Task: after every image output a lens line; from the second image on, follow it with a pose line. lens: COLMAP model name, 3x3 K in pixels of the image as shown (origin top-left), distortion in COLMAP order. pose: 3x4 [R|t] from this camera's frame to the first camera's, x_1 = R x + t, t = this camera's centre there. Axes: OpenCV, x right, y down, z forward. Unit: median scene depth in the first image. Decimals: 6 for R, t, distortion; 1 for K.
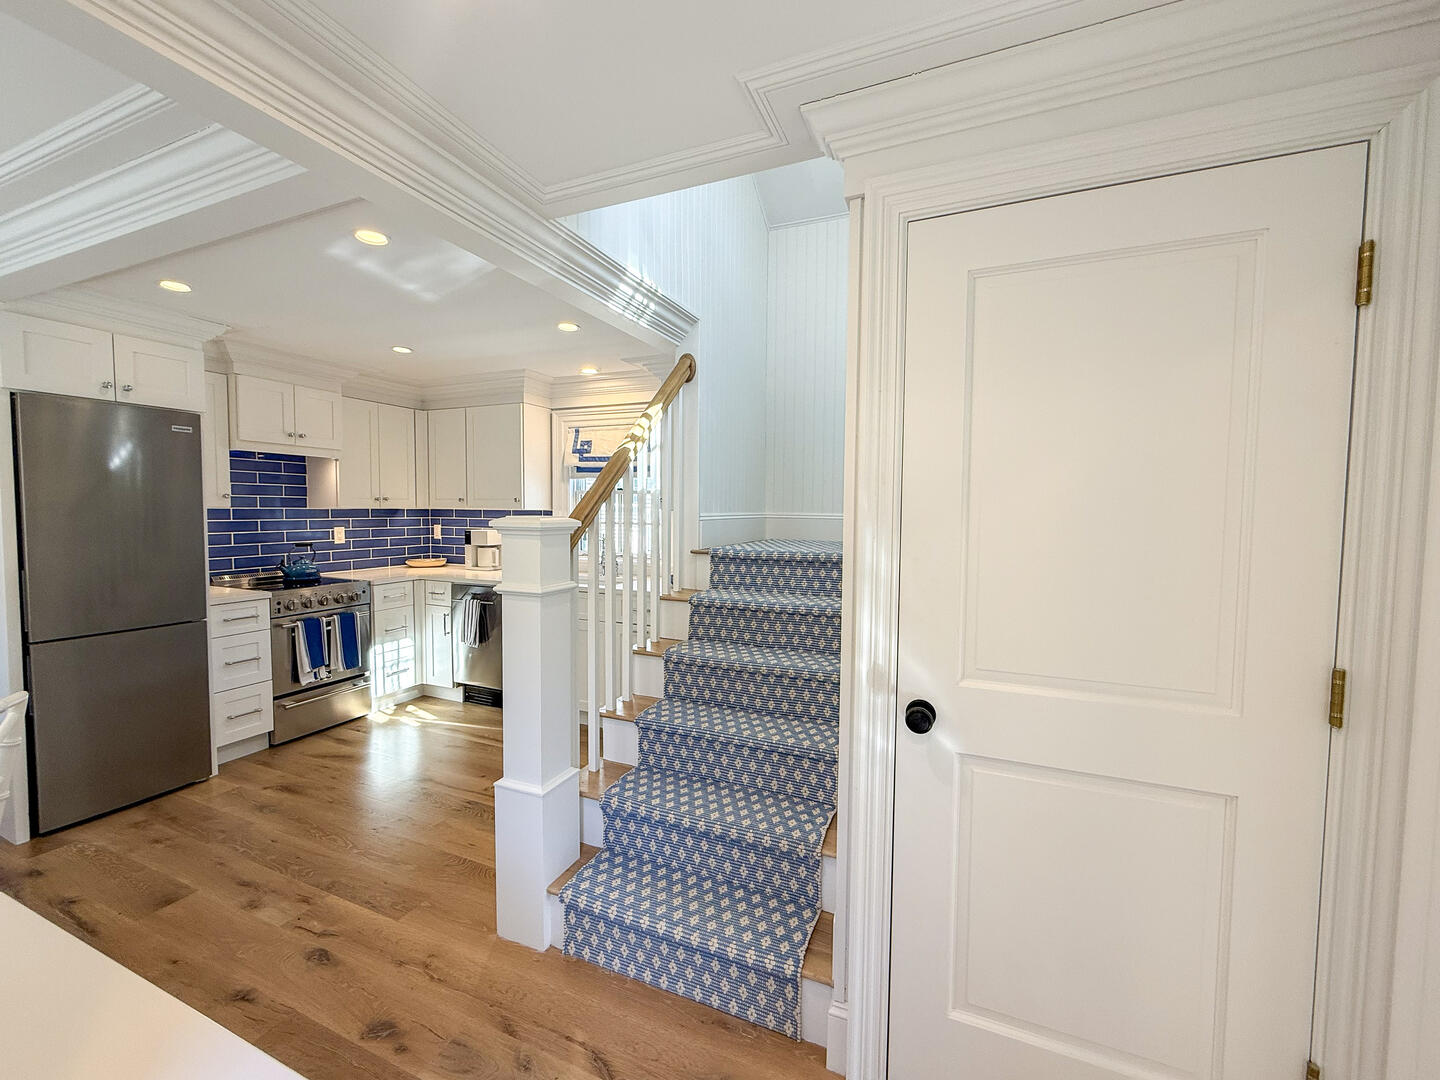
lens RADIAL K [[580.0, 0, 718.1], [0, 580.0, 541.6], [0, 0, 1]] dist [-0.002891, -0.000815]
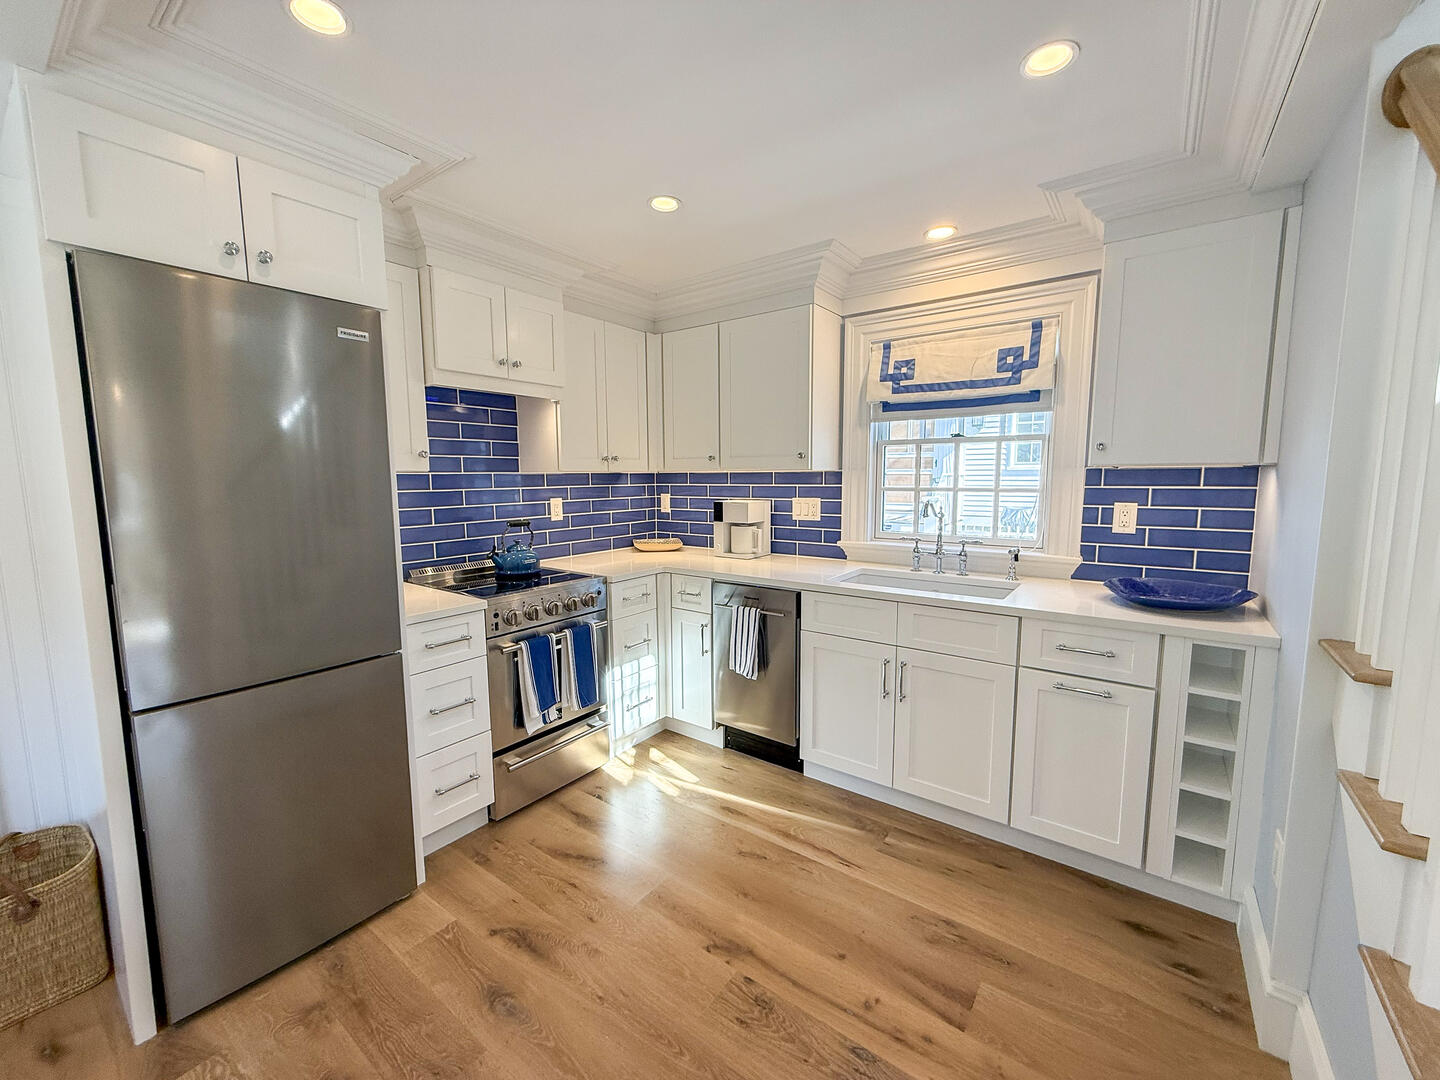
lens RADIAL K [[580.0, 0, 720.9], [0, 580.0, 539.0], [0, 0, 1]] dist [-0.002891, -0.000815]
pose [[0.972802, 0.010326, -0.231410, -0.305658], [0.002487, 0.998483, 0.055006, -0.014370], [0.231627, -0.054086, 0.971300, 0.360337]]
